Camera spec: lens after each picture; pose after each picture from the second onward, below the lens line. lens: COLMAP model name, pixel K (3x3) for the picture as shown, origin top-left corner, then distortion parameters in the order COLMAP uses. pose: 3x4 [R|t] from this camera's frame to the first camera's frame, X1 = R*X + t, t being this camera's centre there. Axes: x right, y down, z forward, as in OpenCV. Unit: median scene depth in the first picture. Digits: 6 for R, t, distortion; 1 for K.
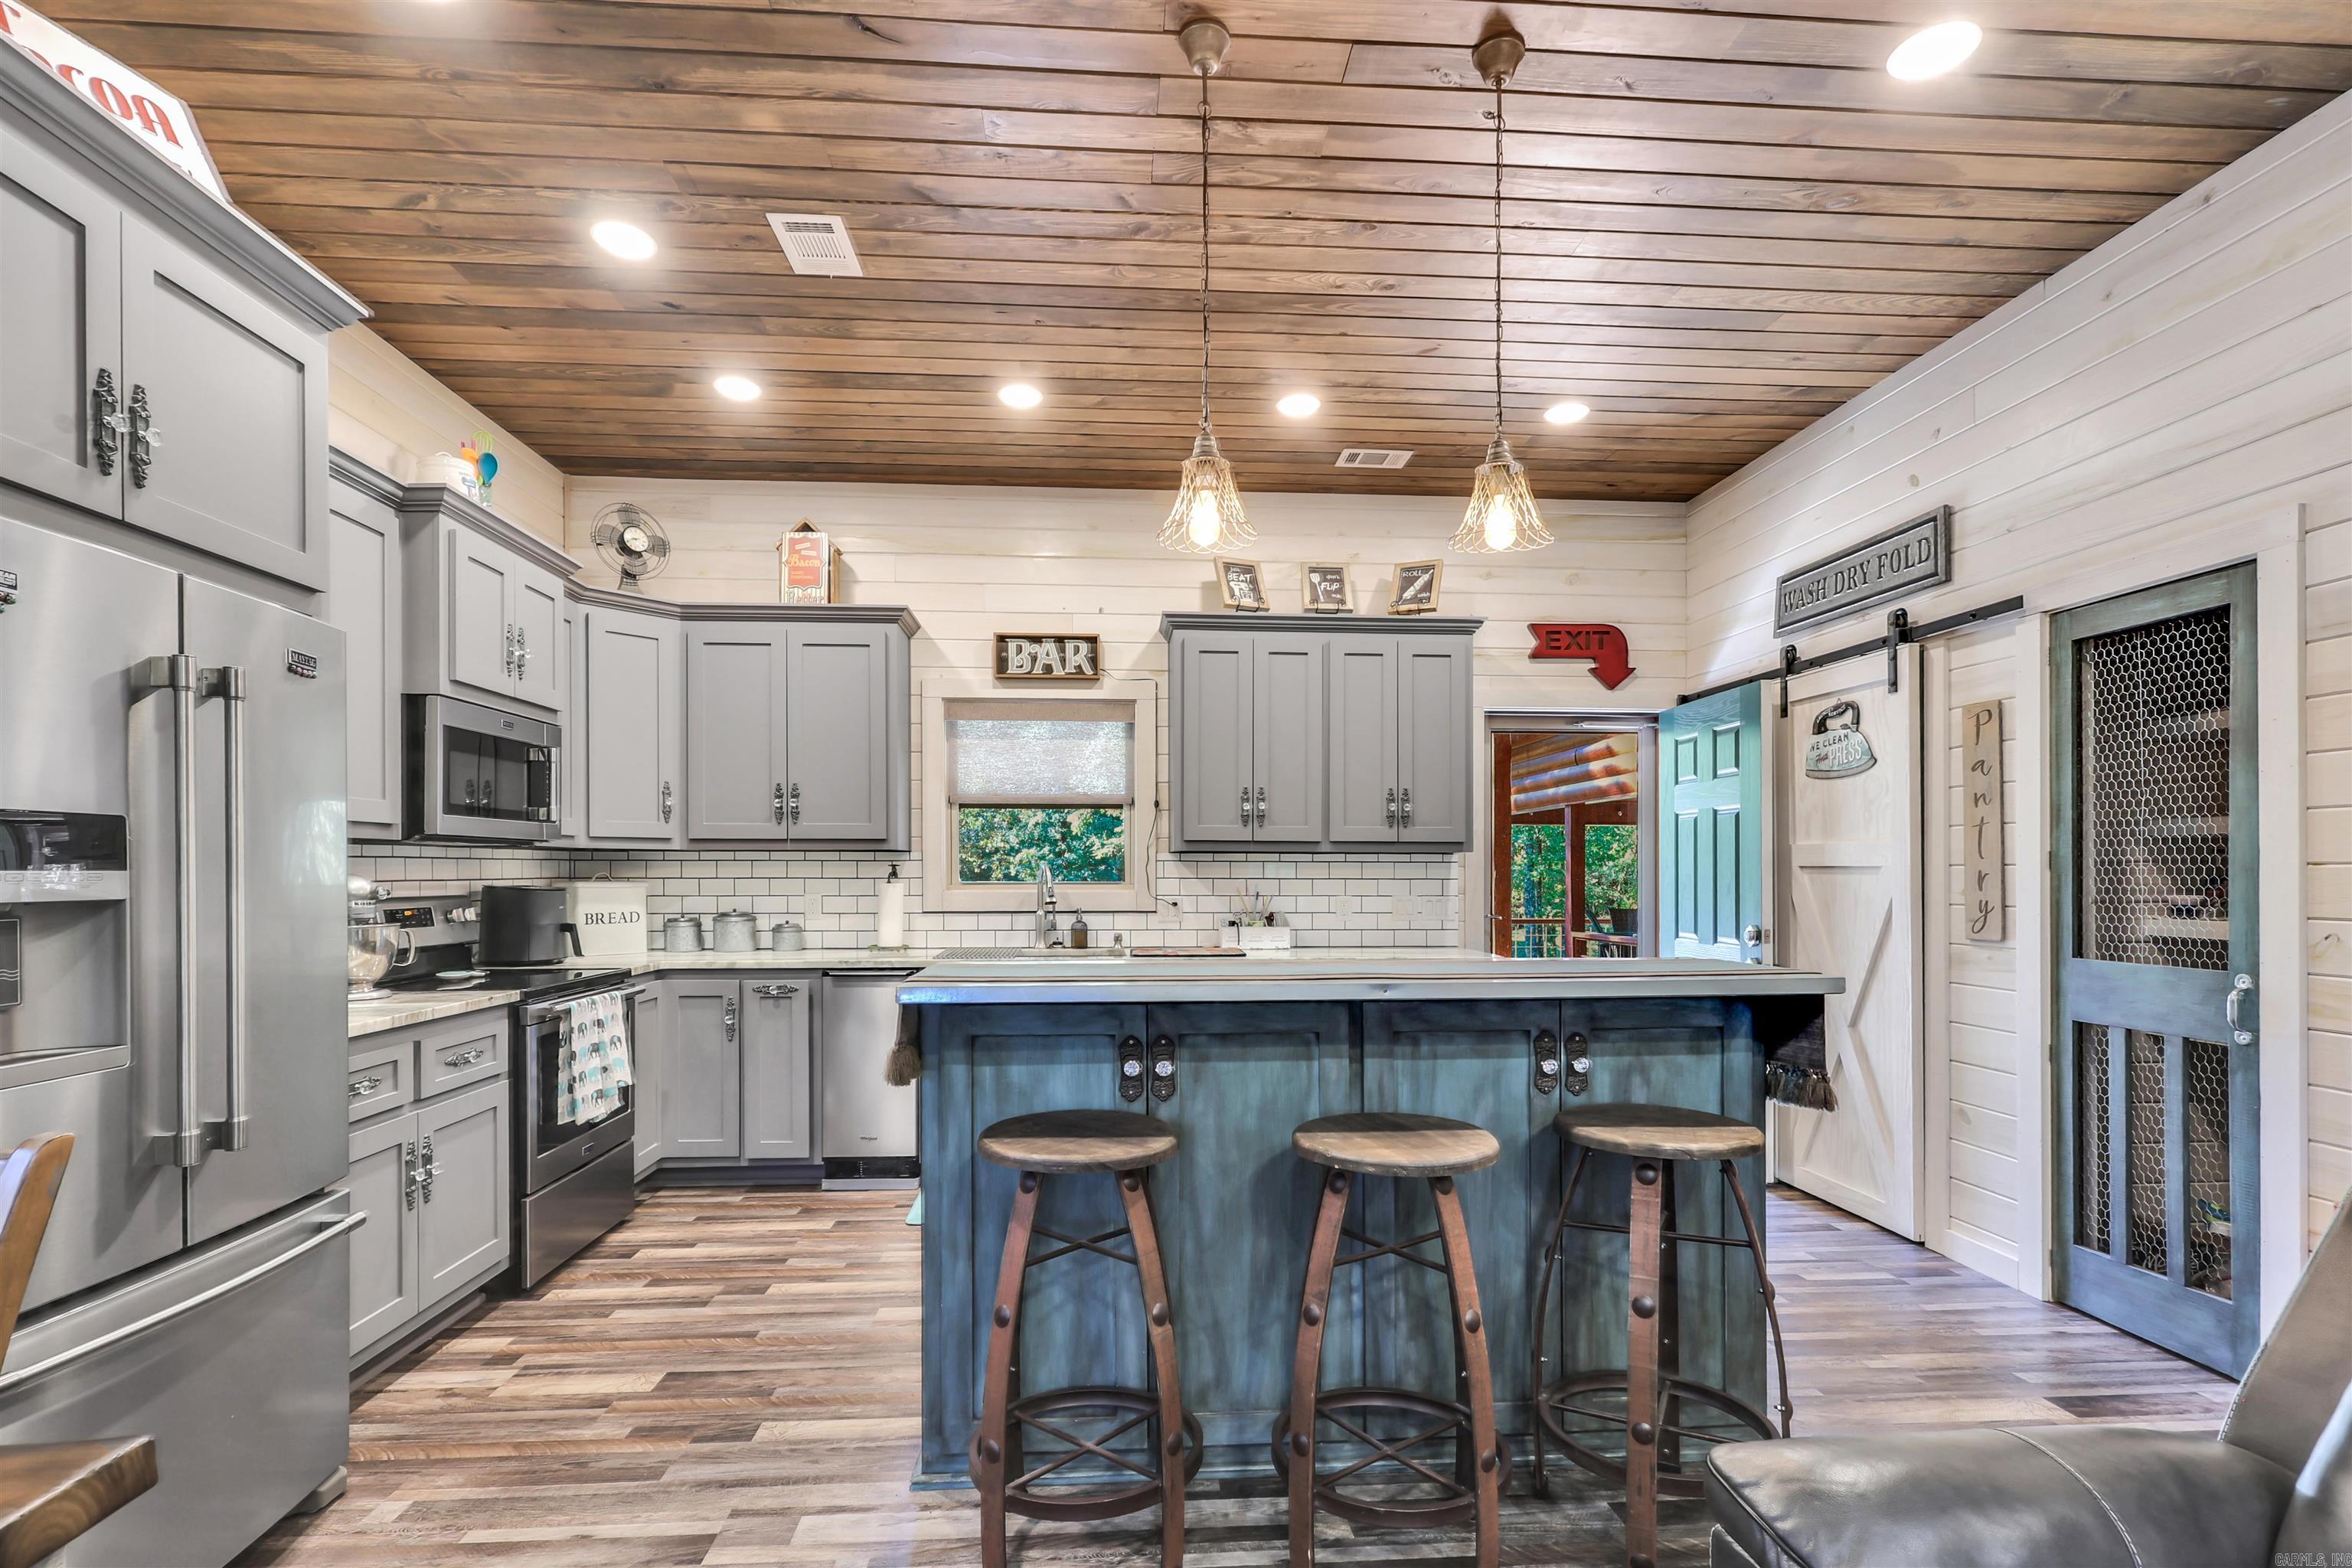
lens RADIAL K [[1108.1, 0, 1171.2], [0, 1108.1, 872.5], [0, 0, 1]] dist [-0.005840, 0.004777]
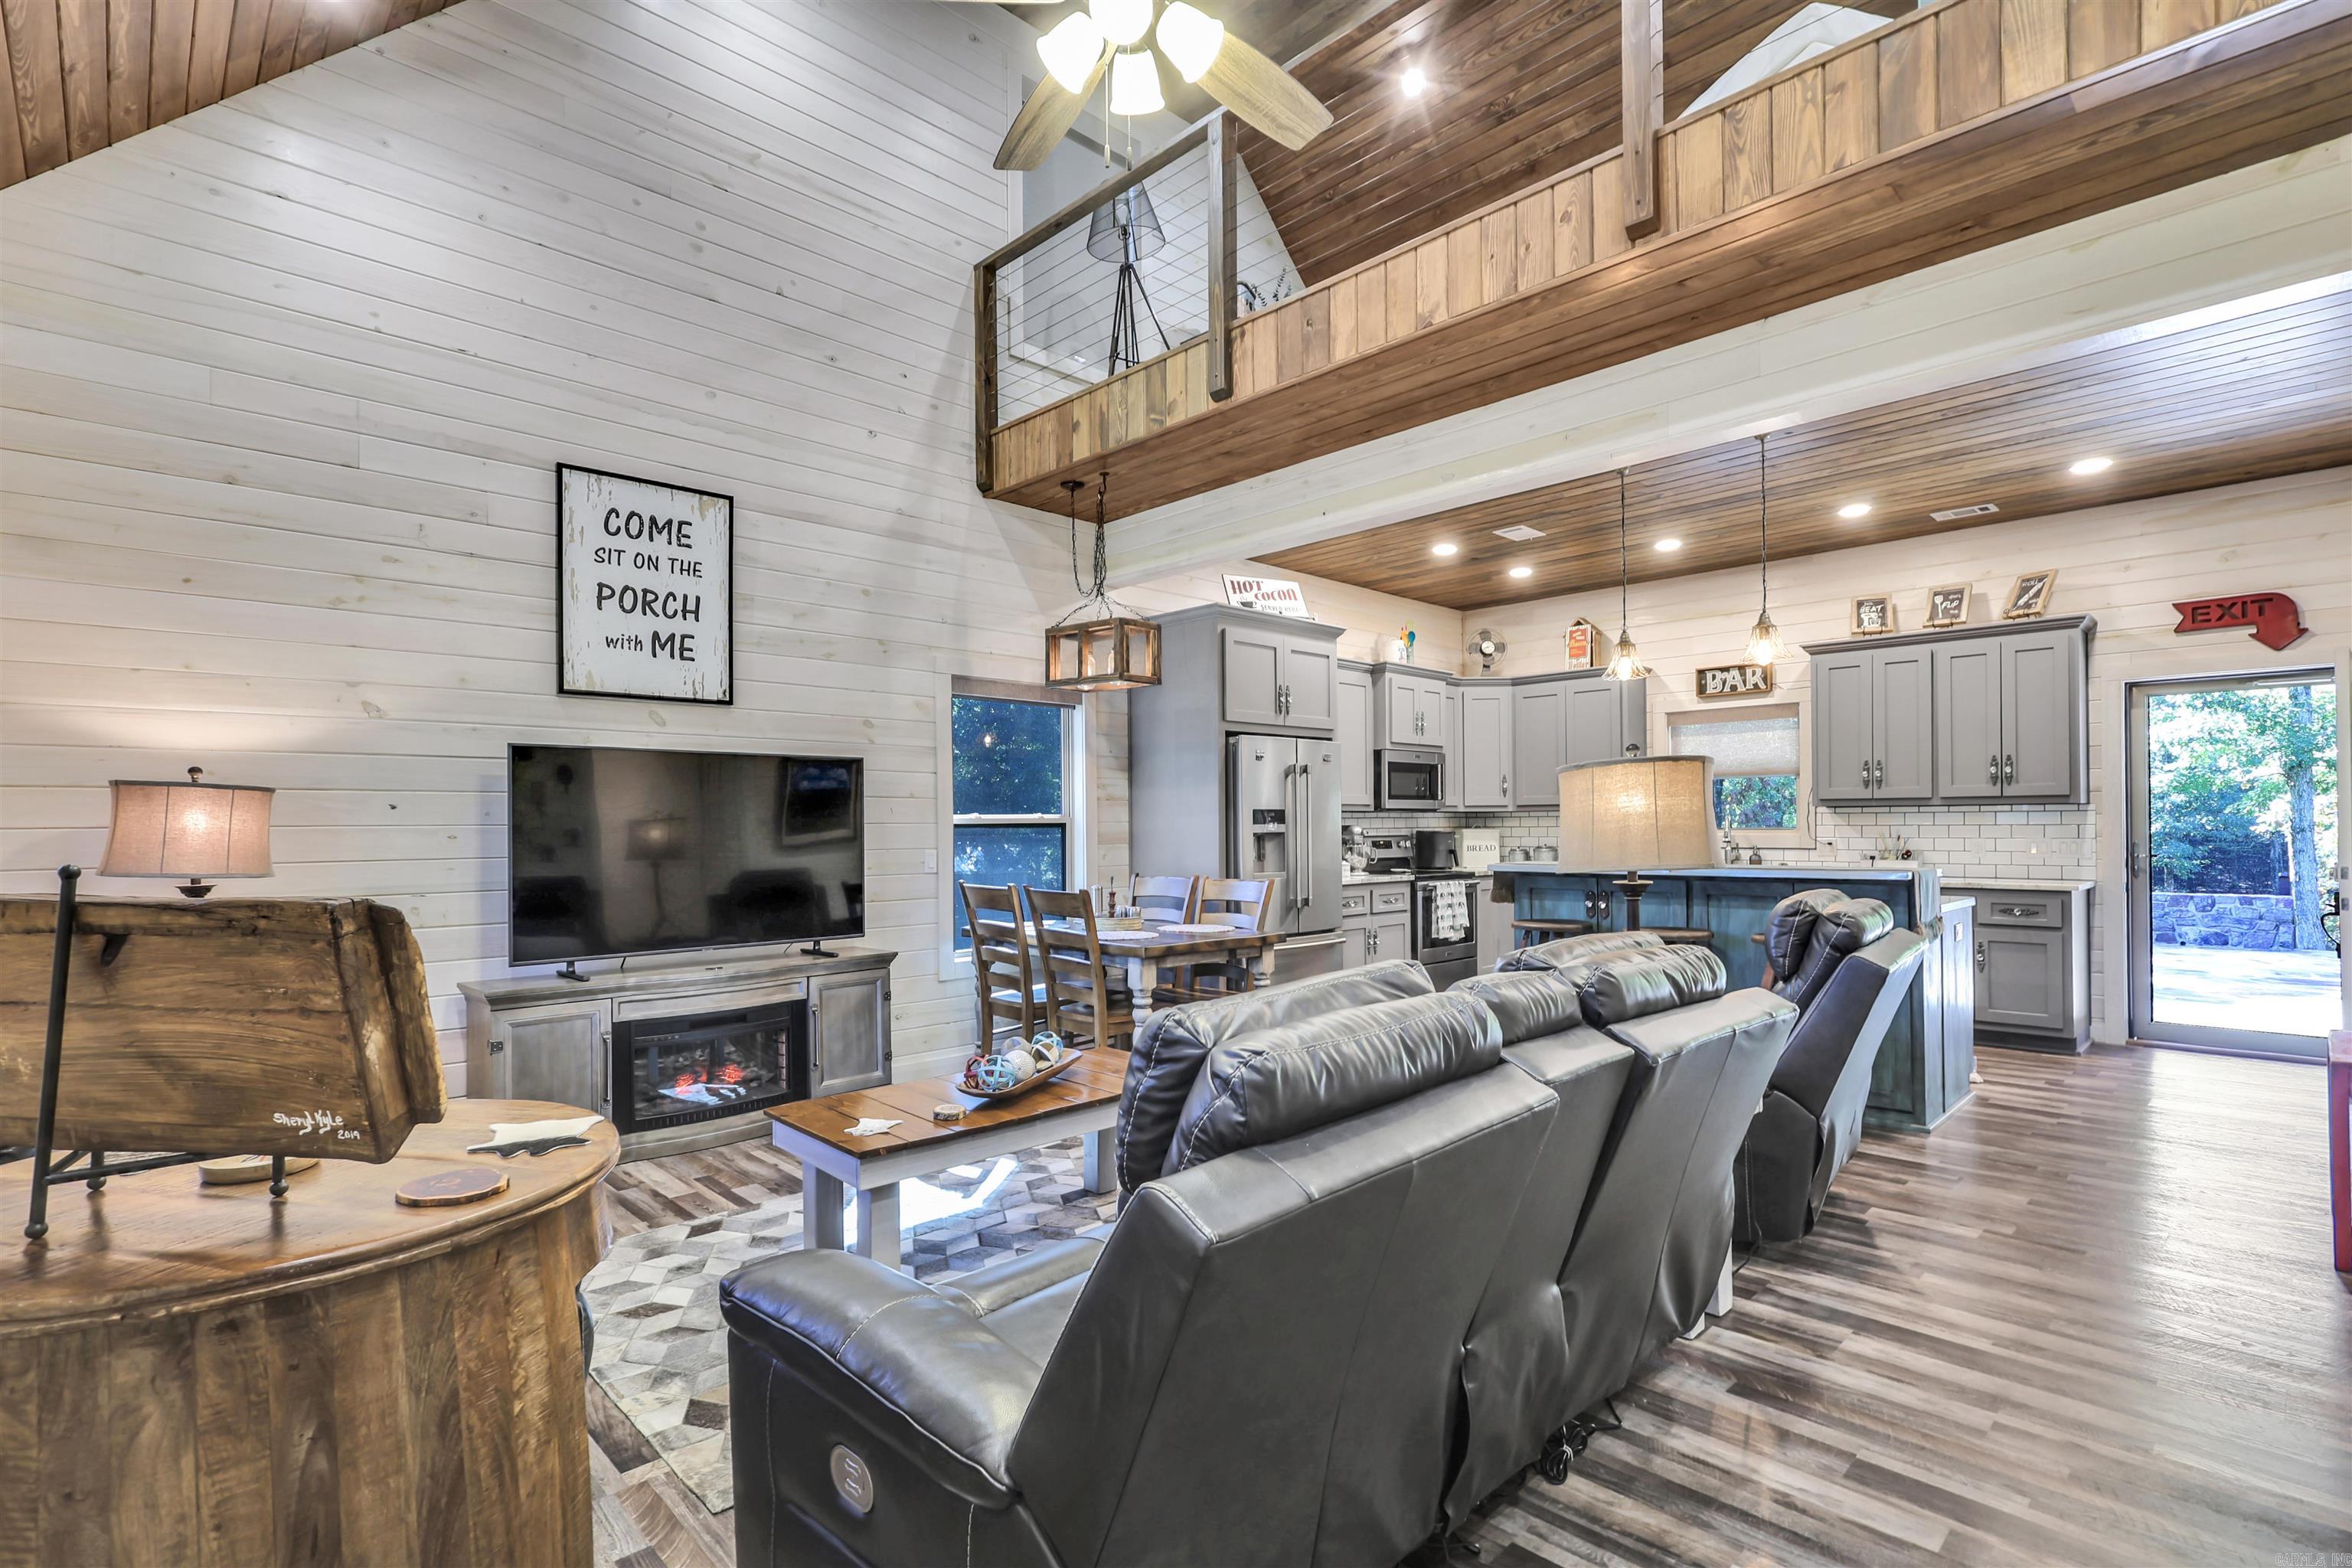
lens RADIAL K [[1100.3, 0, 1184.0], [0, 1100.3, 818.9], [0, 0, 1]] dist [-0.000067, -0.001598]
pose [[0.648293, -0.010593, -0.761317, 0.635911], [0.007008, 0.999944, -0.007946, 0.002725], [0.761359, -0.000184, 0.648331, -0.640212]]
